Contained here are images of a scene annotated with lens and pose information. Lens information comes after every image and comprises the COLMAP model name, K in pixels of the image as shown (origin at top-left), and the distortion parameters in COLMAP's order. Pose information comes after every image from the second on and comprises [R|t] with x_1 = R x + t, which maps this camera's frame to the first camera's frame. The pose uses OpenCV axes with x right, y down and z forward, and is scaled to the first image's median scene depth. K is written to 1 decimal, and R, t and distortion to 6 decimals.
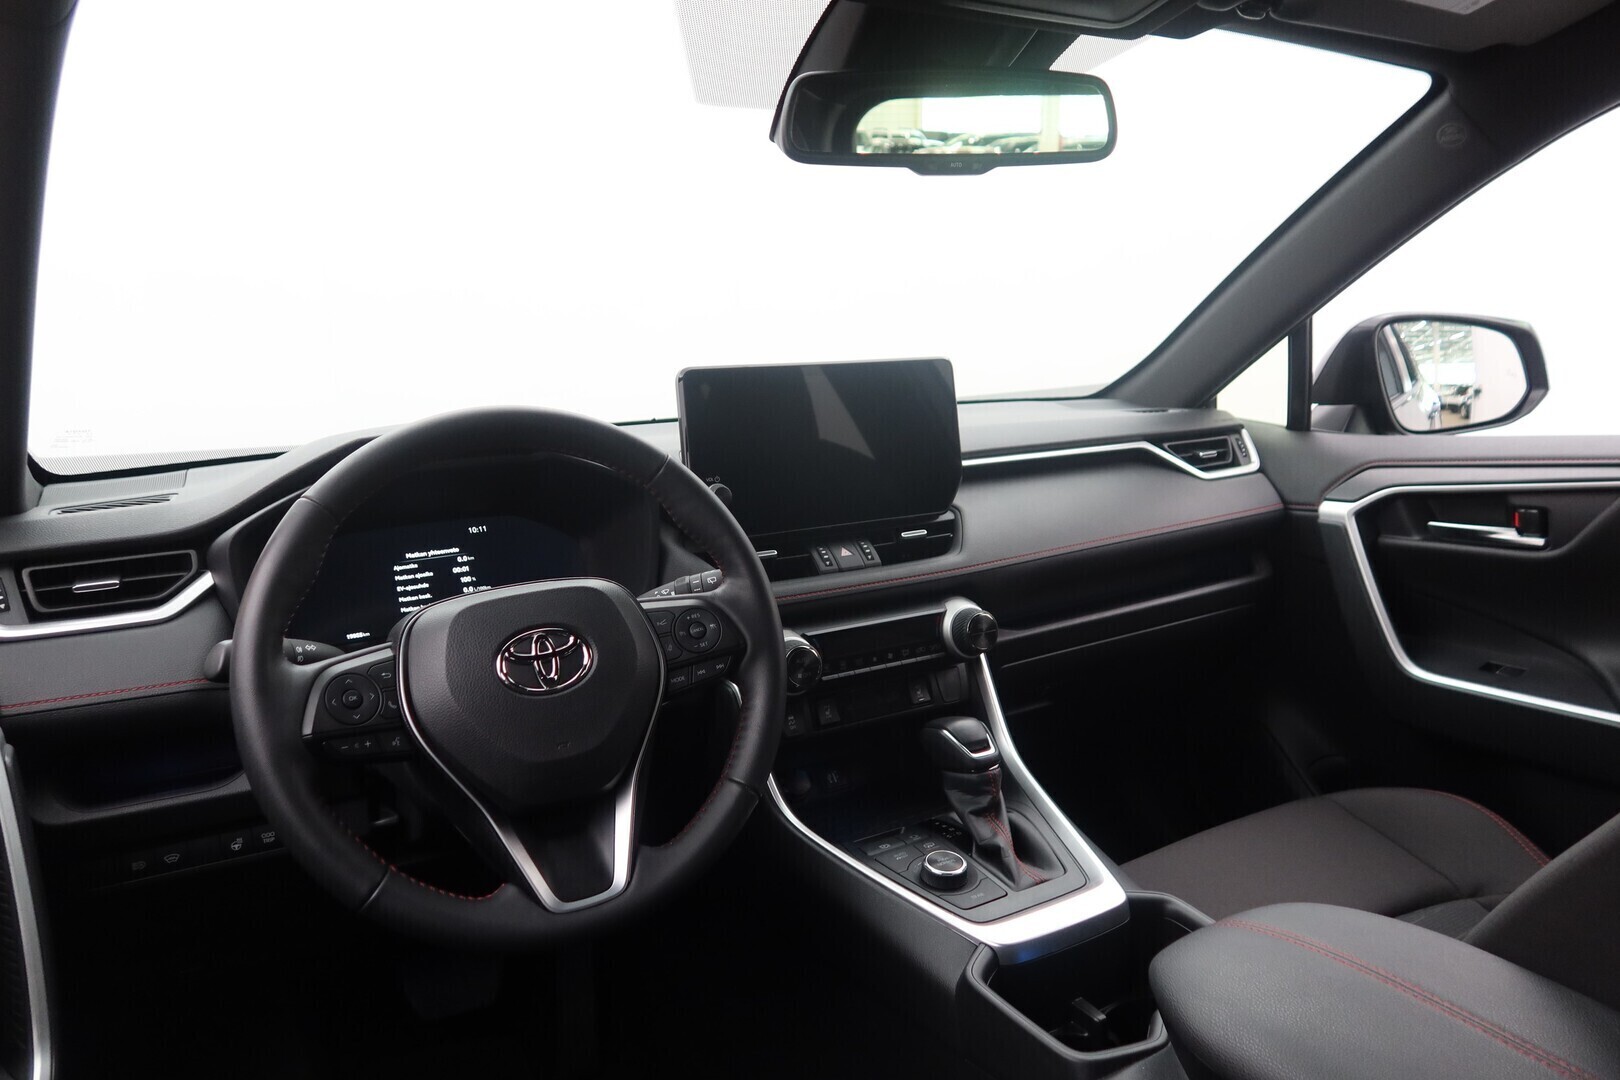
lens RADIAL K [[1186.9, 0, 810.0], [0, 1186.9, 540.0], [0, 0, 1]] dist [-0.000750, -0.000077]
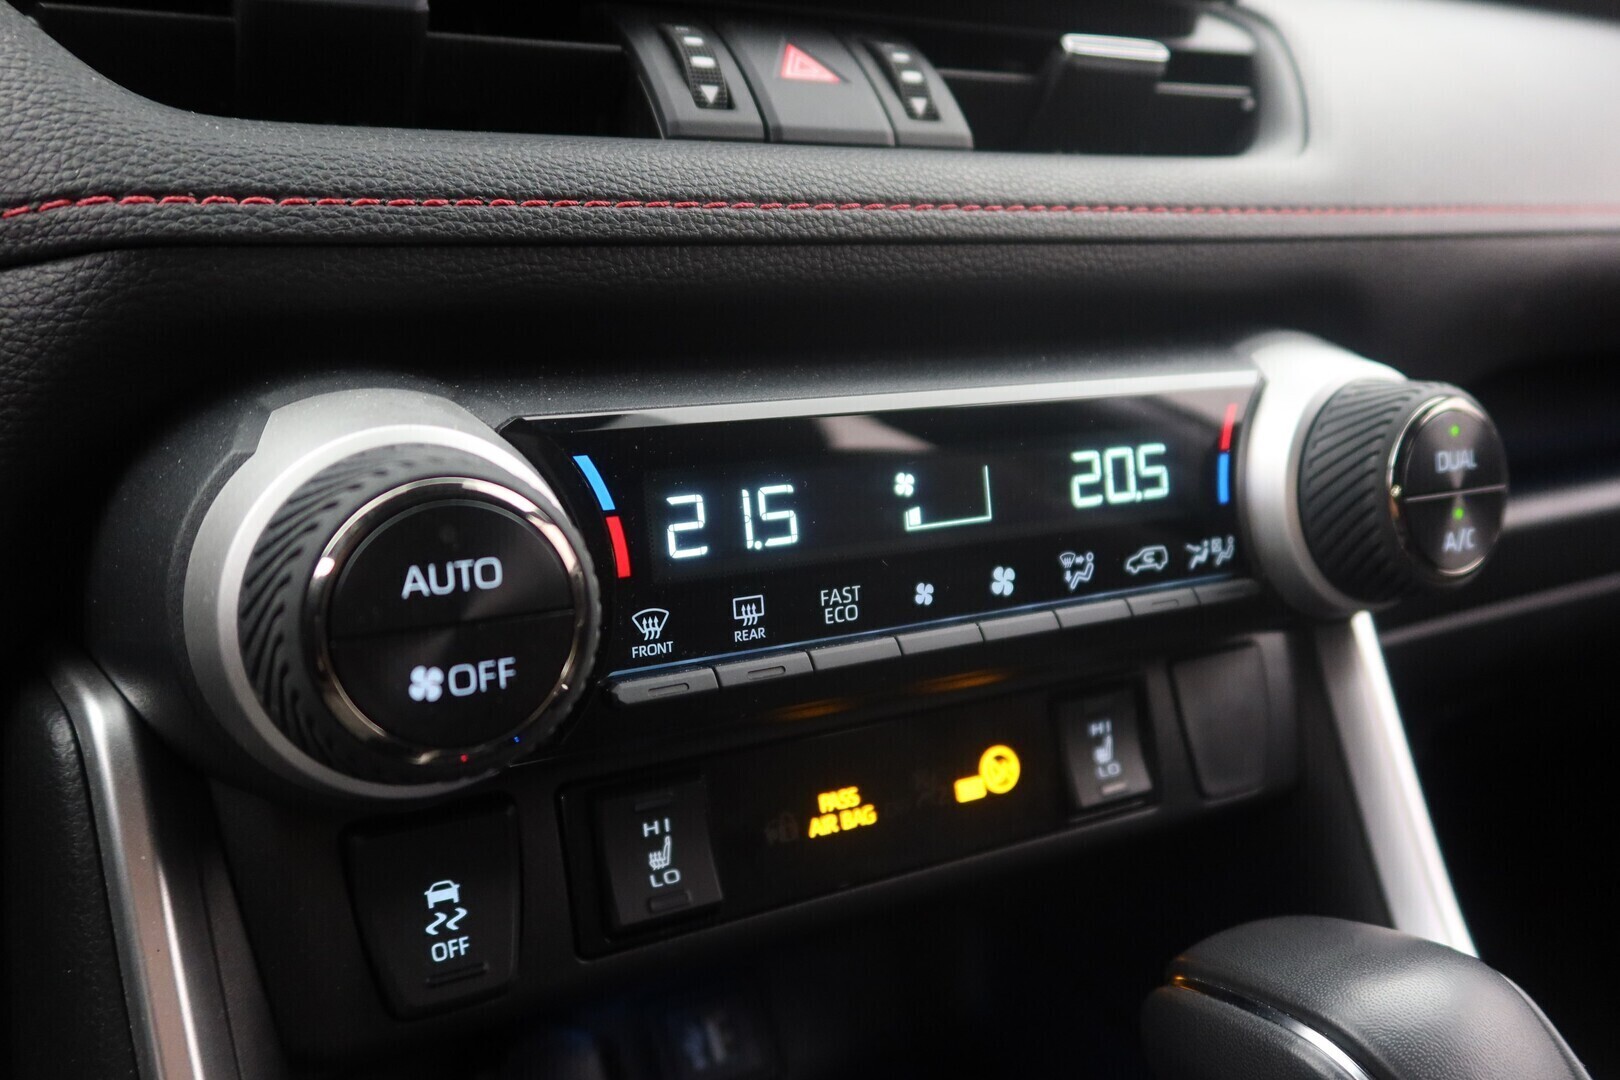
lens RADIAL K [[1495.7, 0, 810.0], [0, 1495.7, 540.0], [0, 0, 1]] dist [0.008557, -0.000441]
pose [[0.998106, 0.055976, 0.025502, 0.031209], [-0.057643, 0.995870, 0.070144, 0.079620], [-0.021471, -0.071482, 0.997211, 0.797524]]
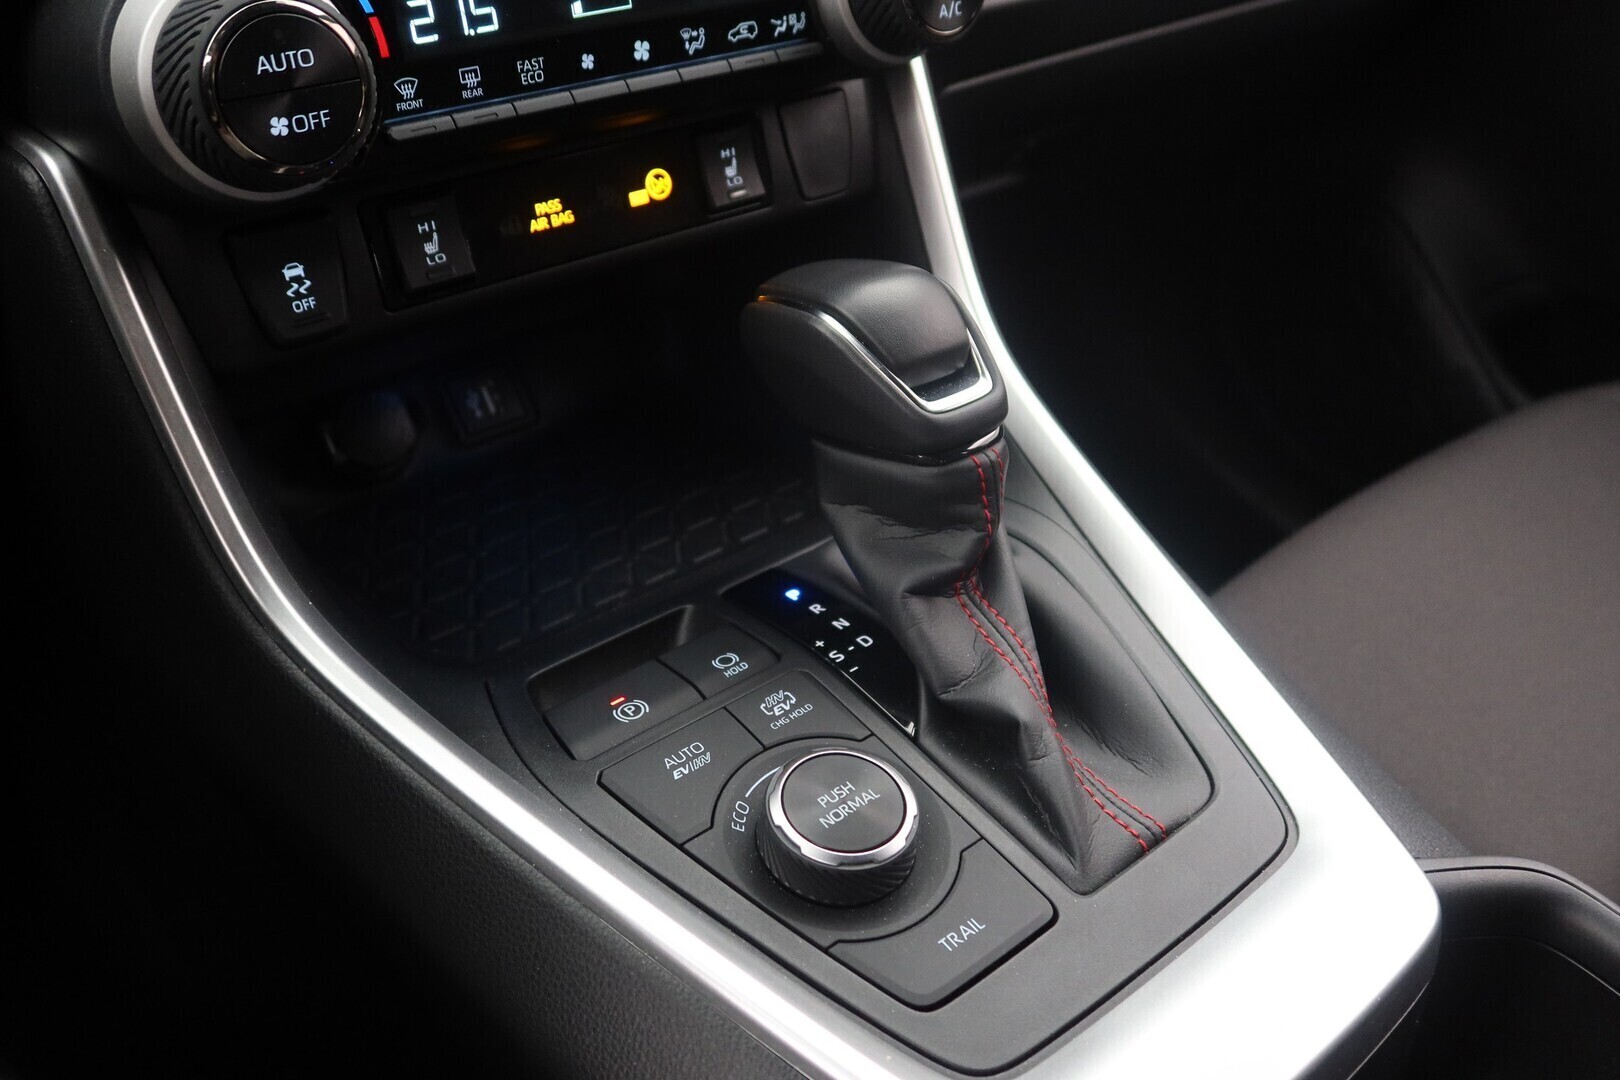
lens RADIAL K [[1495.7, 0, 810.0], [0, 1495.7, 540.0], [0, 0, 1]] dist [0.008557, -0.000441]
pose [[0.983679, -0.038570, 0.175748, 0.041044], [-0.034608, 0.917959, 0.395162, 0.064380], [-0.176571, -0.394795, 0.901643, 0.645184]]
